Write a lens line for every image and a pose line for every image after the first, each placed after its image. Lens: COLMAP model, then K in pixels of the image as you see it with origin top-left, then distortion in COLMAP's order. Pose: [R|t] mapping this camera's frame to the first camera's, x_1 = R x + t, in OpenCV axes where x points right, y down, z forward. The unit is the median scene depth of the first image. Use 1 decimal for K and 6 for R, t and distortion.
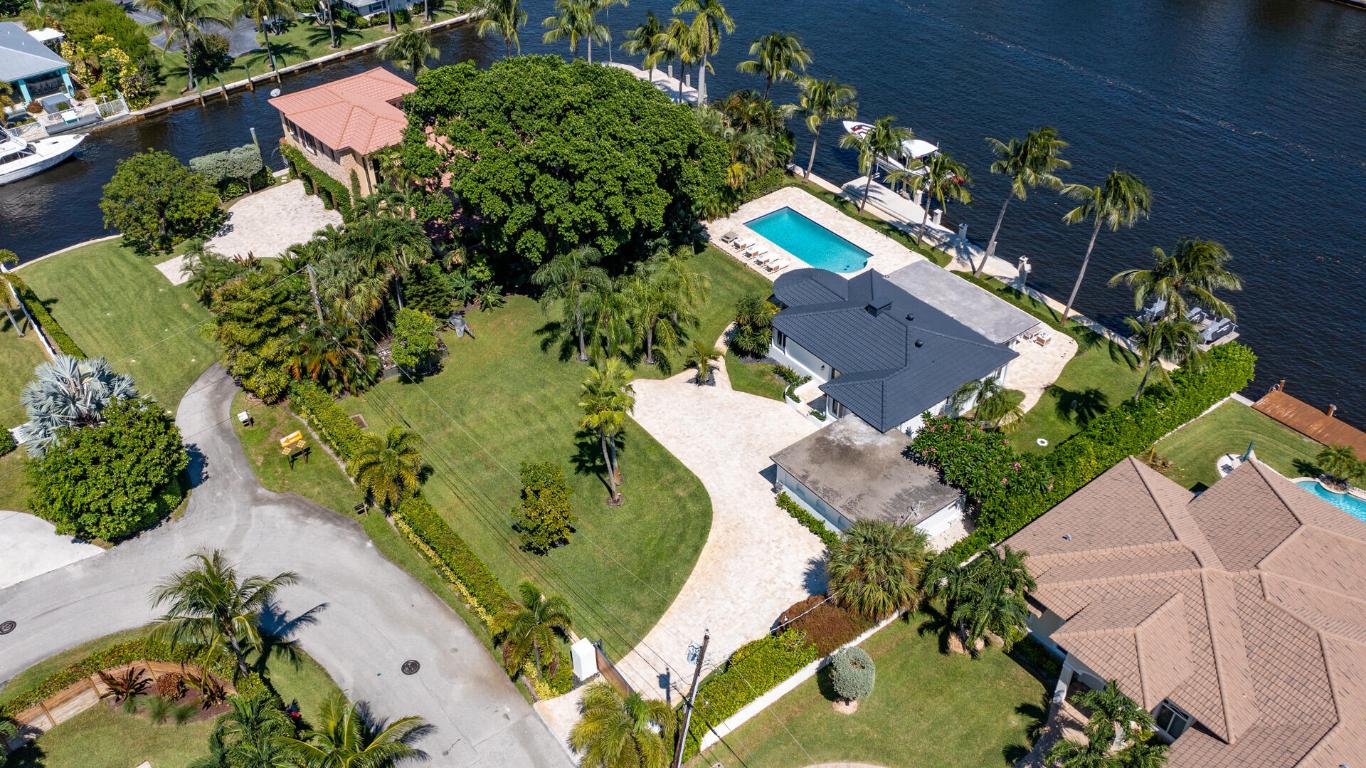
lens RADIAL K [[1083.7, 0, 683.0], [0, 1083.7, 384.0], [0, 0, 1]] dist [-0.000885, 0.013135]
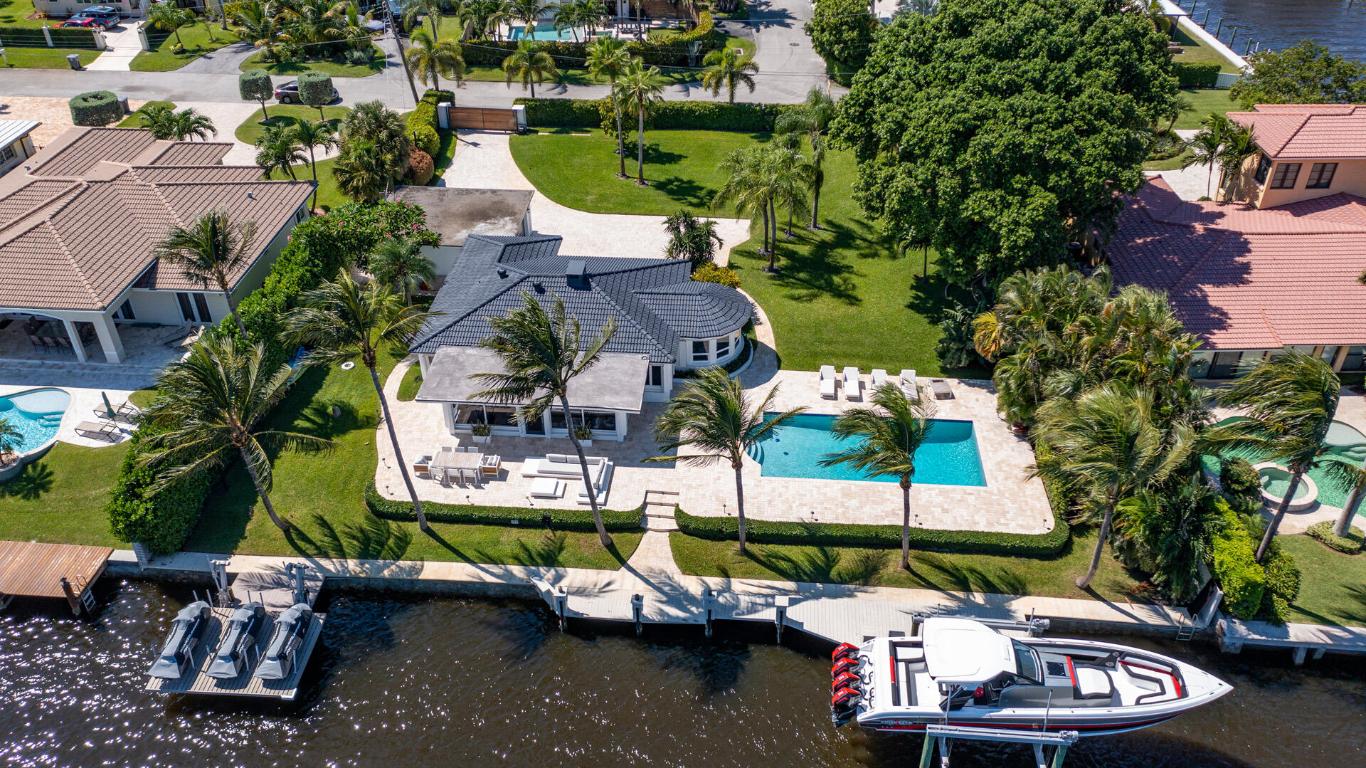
lens RADIAL K [[1083.7, 0, 683.0], [0, 1083.7, 384.0], [0, 0, 1]] dist [-0.000885, 0.013135]
pose [[-0.667612, 0.444441, -0.597300, 0.626424], [-0.453892, 0.392968, 0.799724, -0.693848], [0.590150, 0.805014, -0.060622, 1.141213]]
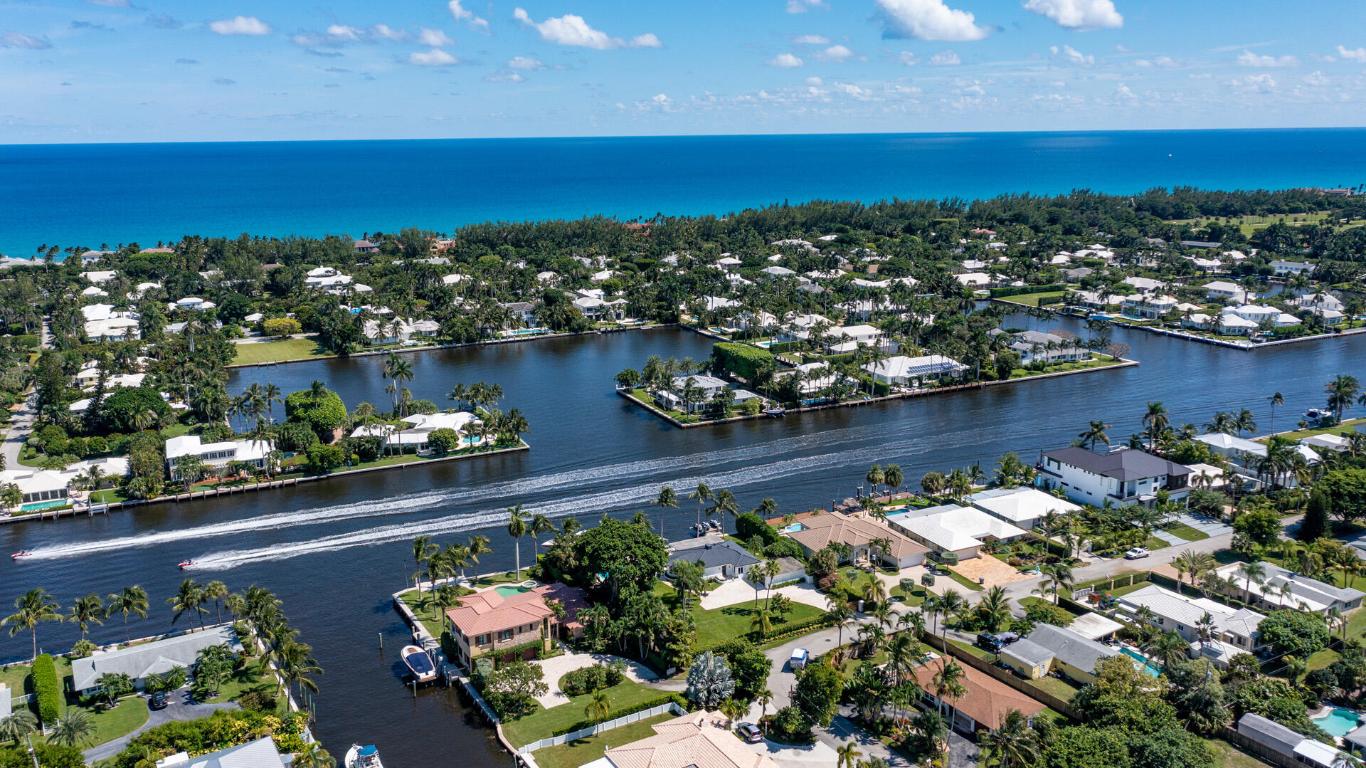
lens RADIAL K [[1083.7, 0, 683.0], [0, 1083.7, 384.0], [0, 0, 1]] dist [-0.000885, 0.013135]
pose [[0.199757, -0.214556, 0.956066, -2.583232], [0.611510, 0.789690, 0.049451, -0.617218], [-0.765606, 0.574766, 0.288949, -0.064940]]
